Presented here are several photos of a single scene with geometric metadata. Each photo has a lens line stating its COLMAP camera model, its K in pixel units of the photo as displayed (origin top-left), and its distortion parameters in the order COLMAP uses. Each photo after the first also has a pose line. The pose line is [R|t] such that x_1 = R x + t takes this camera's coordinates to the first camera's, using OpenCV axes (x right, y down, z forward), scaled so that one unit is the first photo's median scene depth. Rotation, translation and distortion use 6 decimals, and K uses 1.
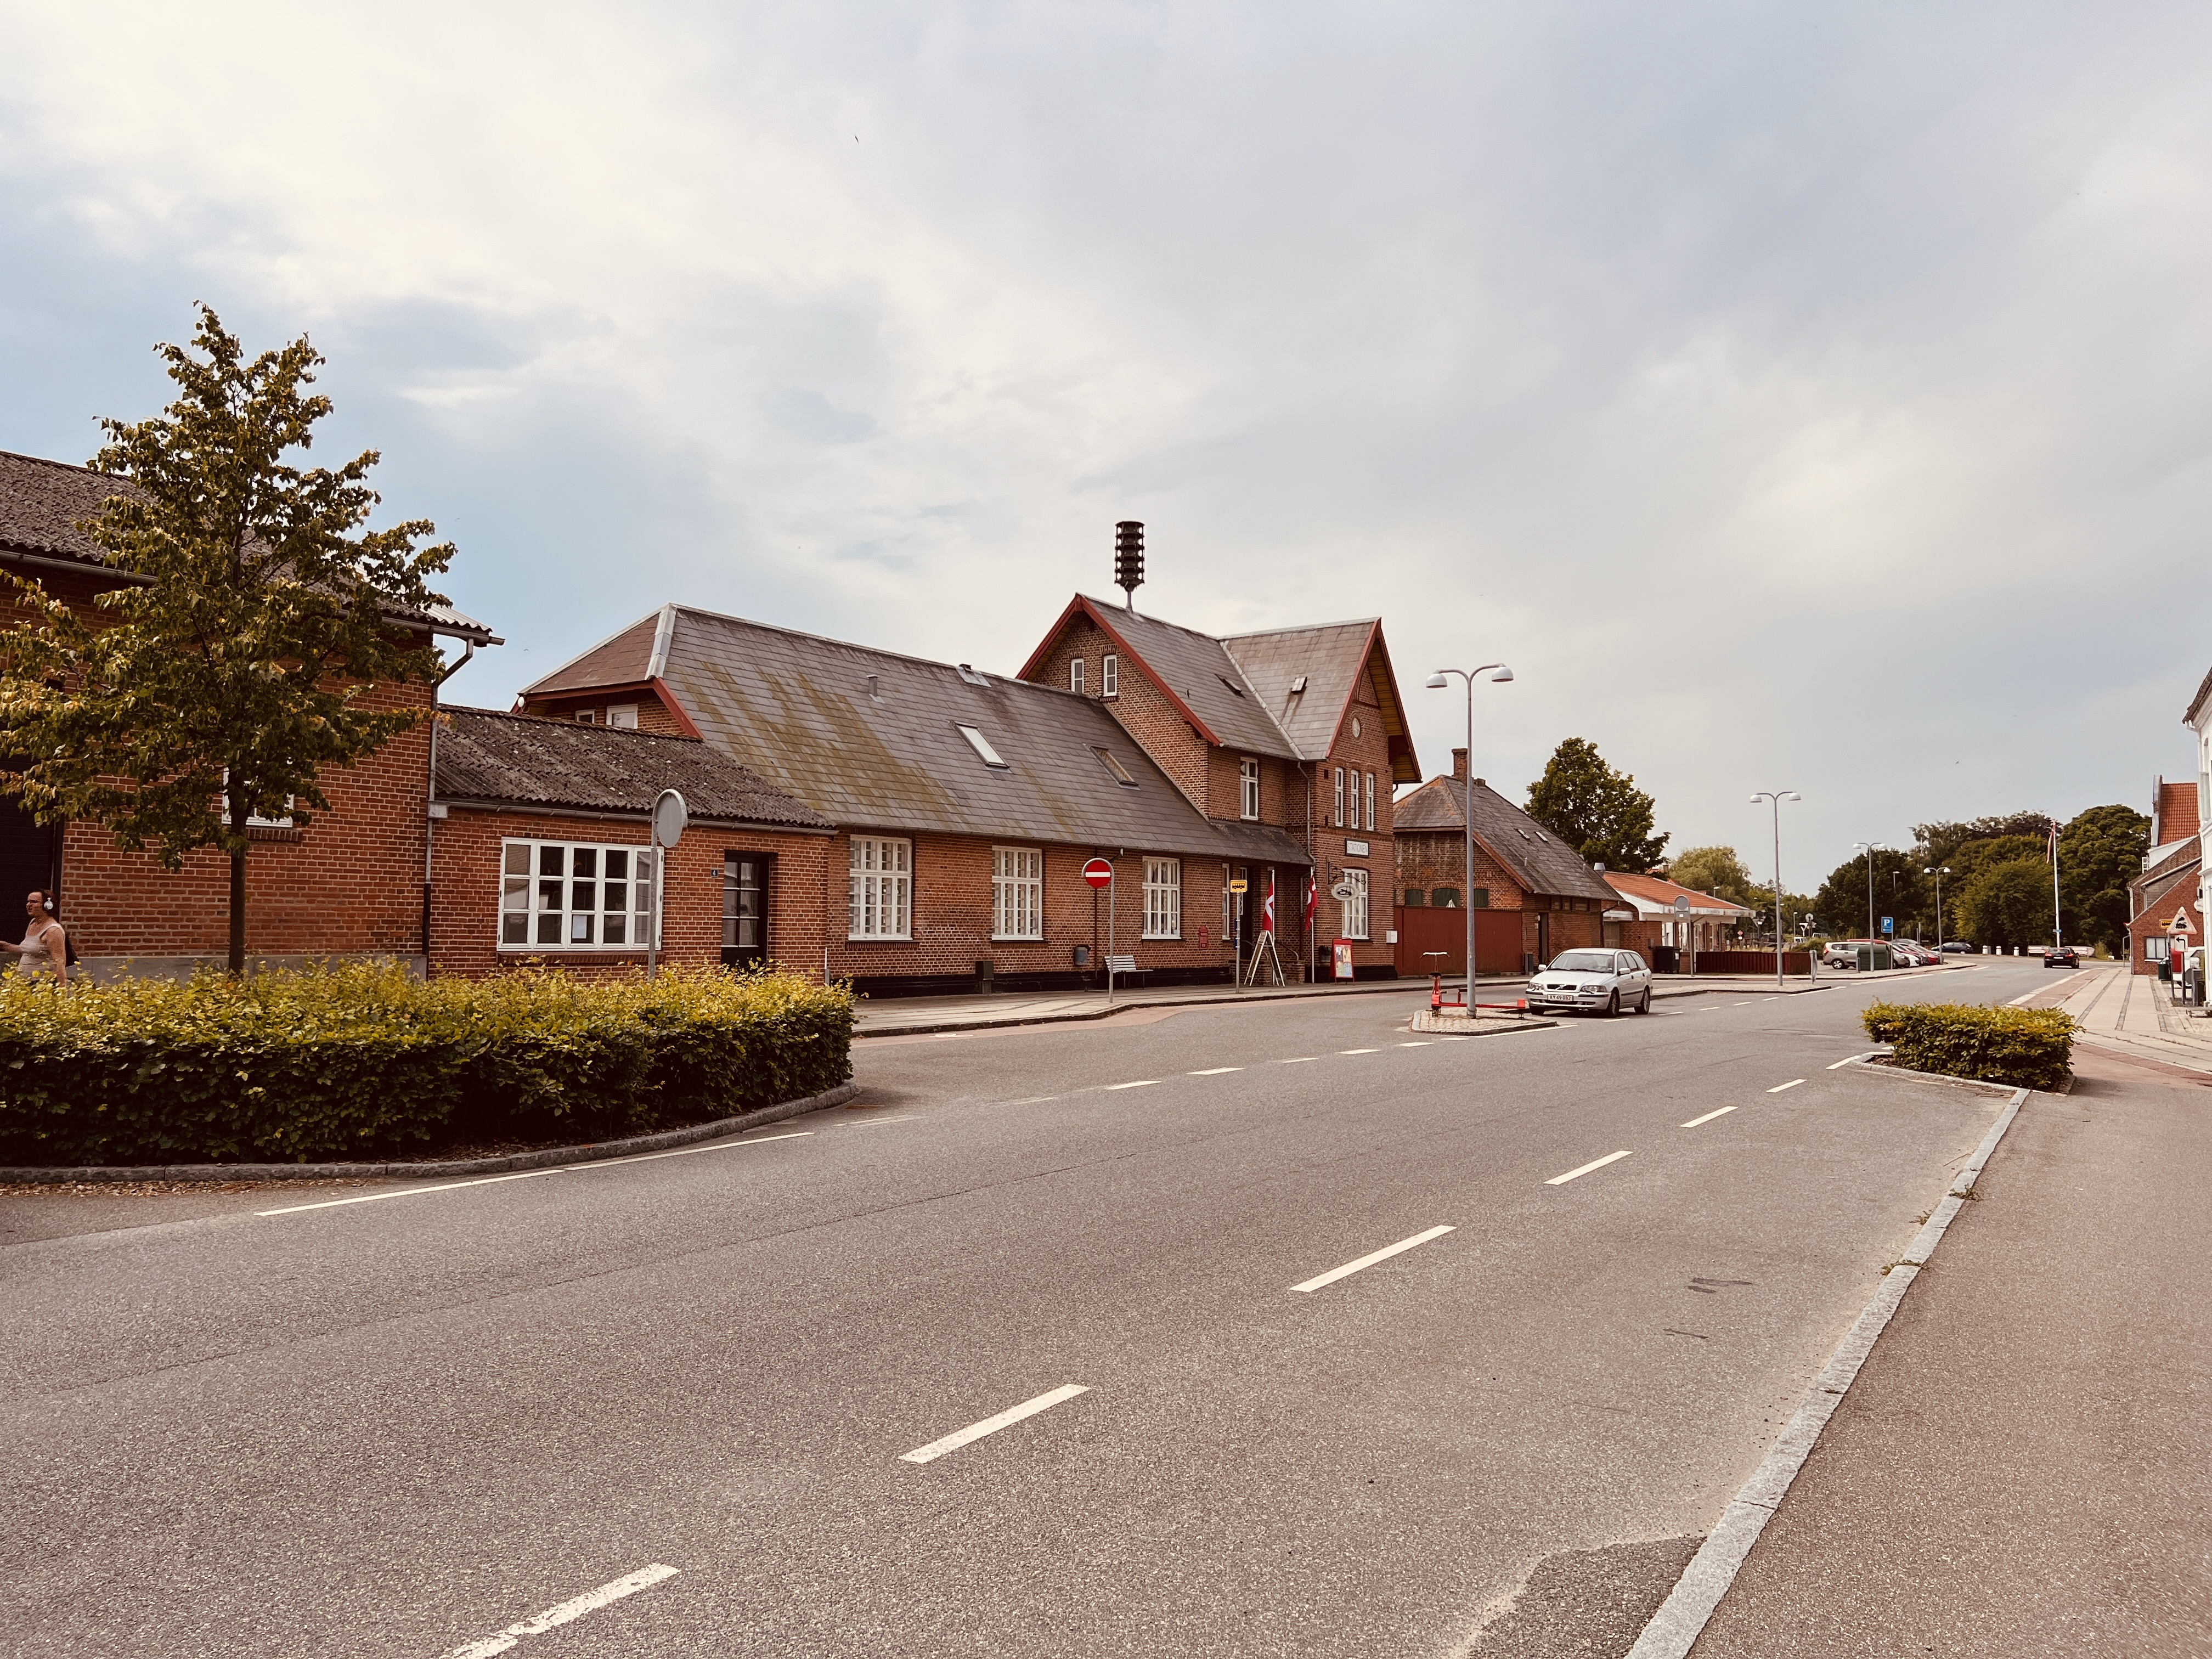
lens RADIAL K [[1682.3, 0, 1095.3], [0, 1682.3, 819.0], [0, 0, 1]] dist [0.078310, -0.107223]
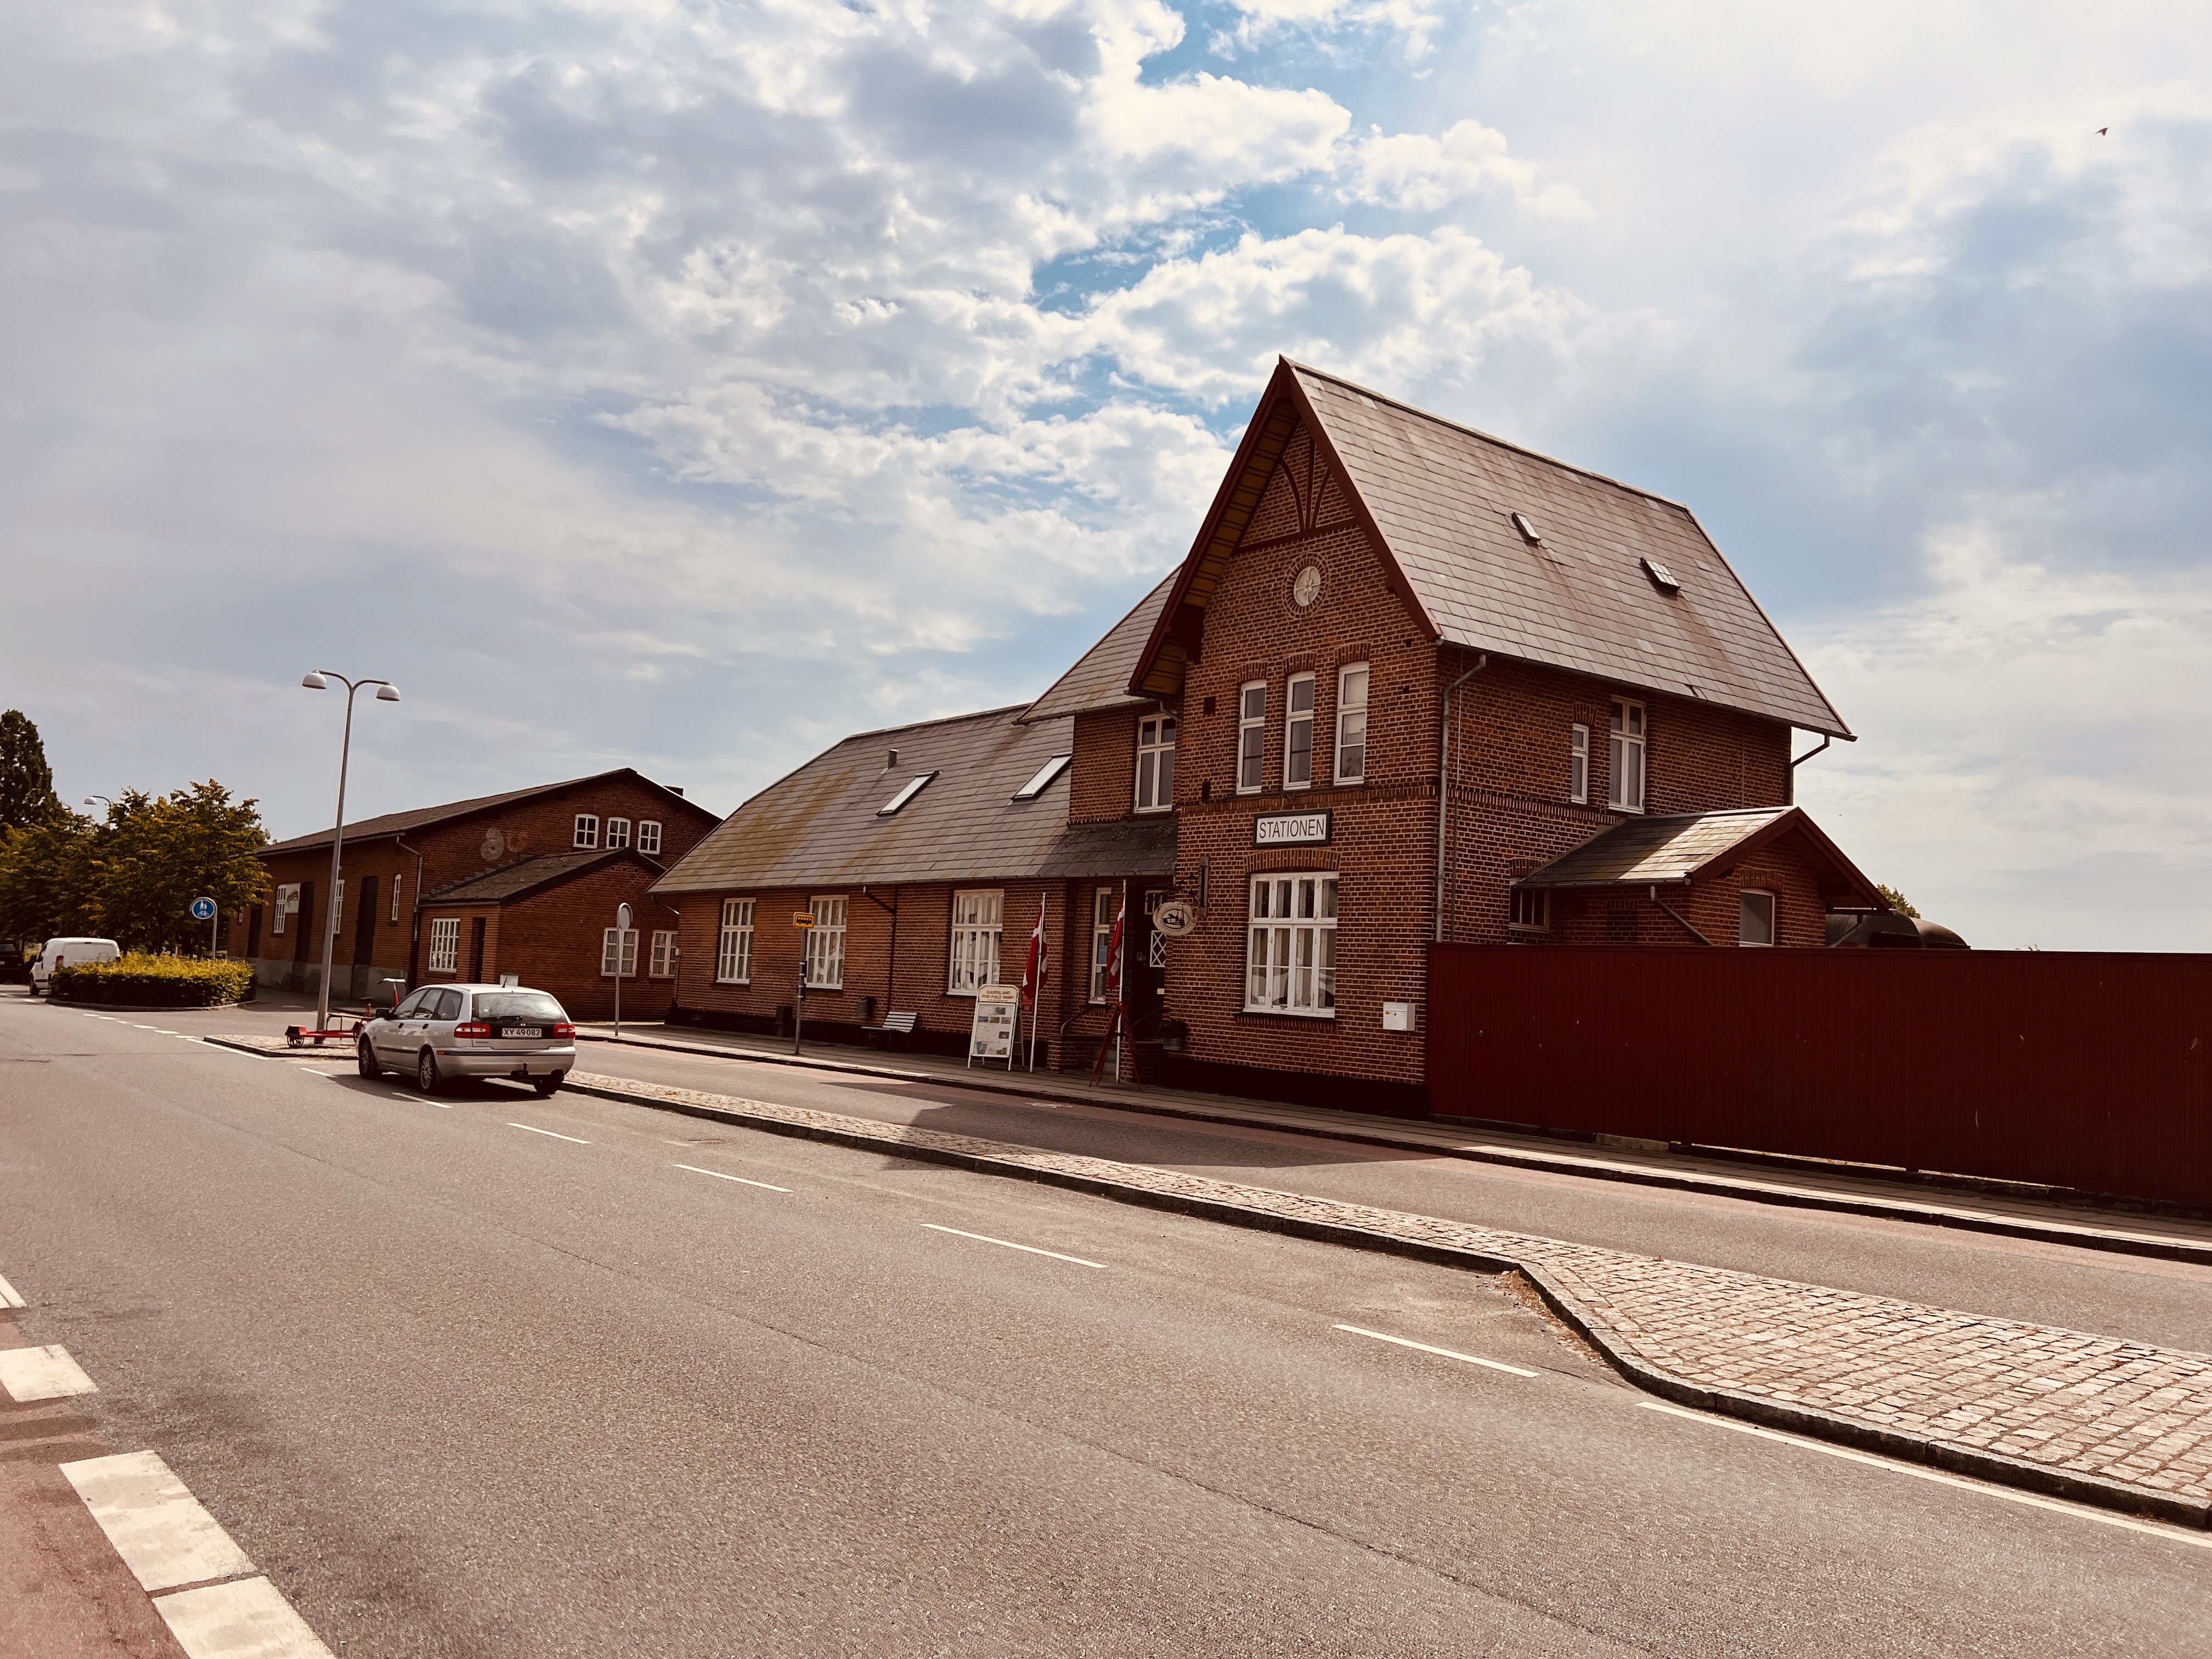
lens RADIAL K [[1660.2, 0, 1105.3], [0, 1660.2, 839.2], [0, 0, 1]] dist [0.148367, -0.486531]
pose [[-0.313251, -0.092864, -0.945119, 0.719552], [0.028214, 0.993858, -0.107004, 0.080452], [0.949251, -0.060185, -0.308707, 1.251075]]
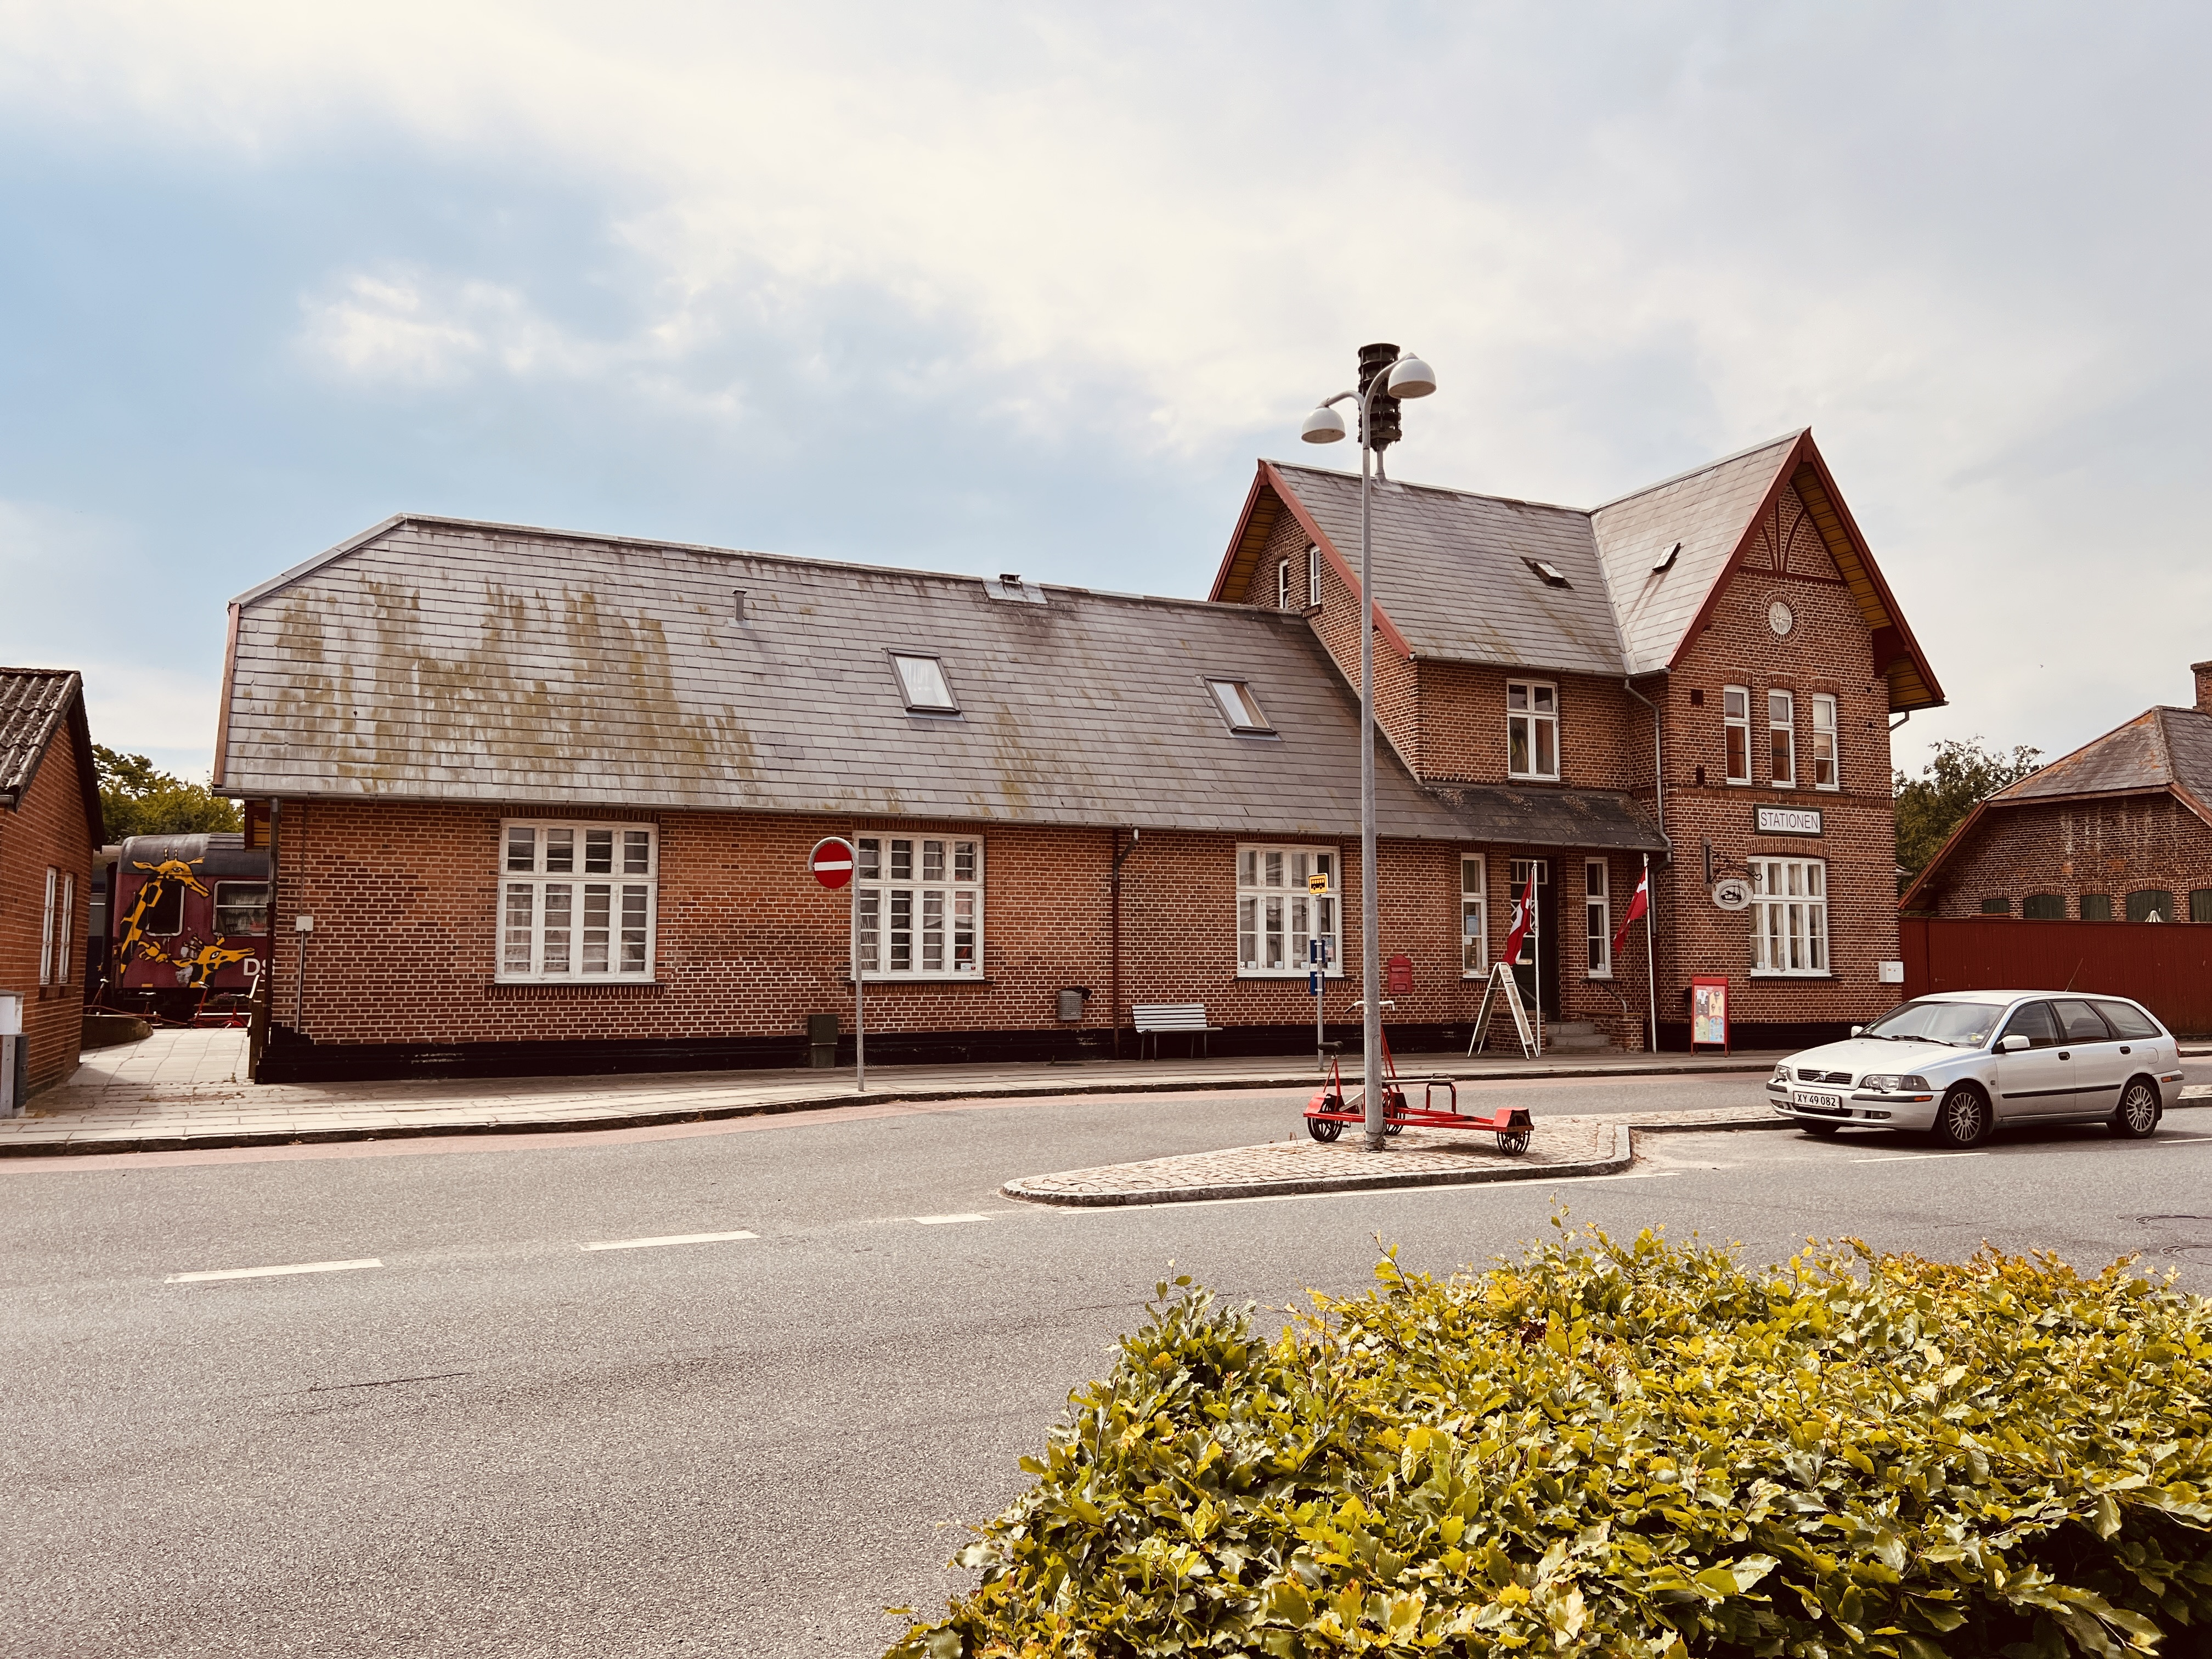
lens RADIAL K [[1682.3, 0, 1095.3], [0, 1682.3, 819.0], [0, 0, 1]] dist [0.078310, -0.107223]
pose [[0.859031, -0.054499, -0.509014, 0.284163], [0.041900, 0.998466, -0.036192, 0.031812], [0.510206, 0.009762, 0.859997, 0.418890]]
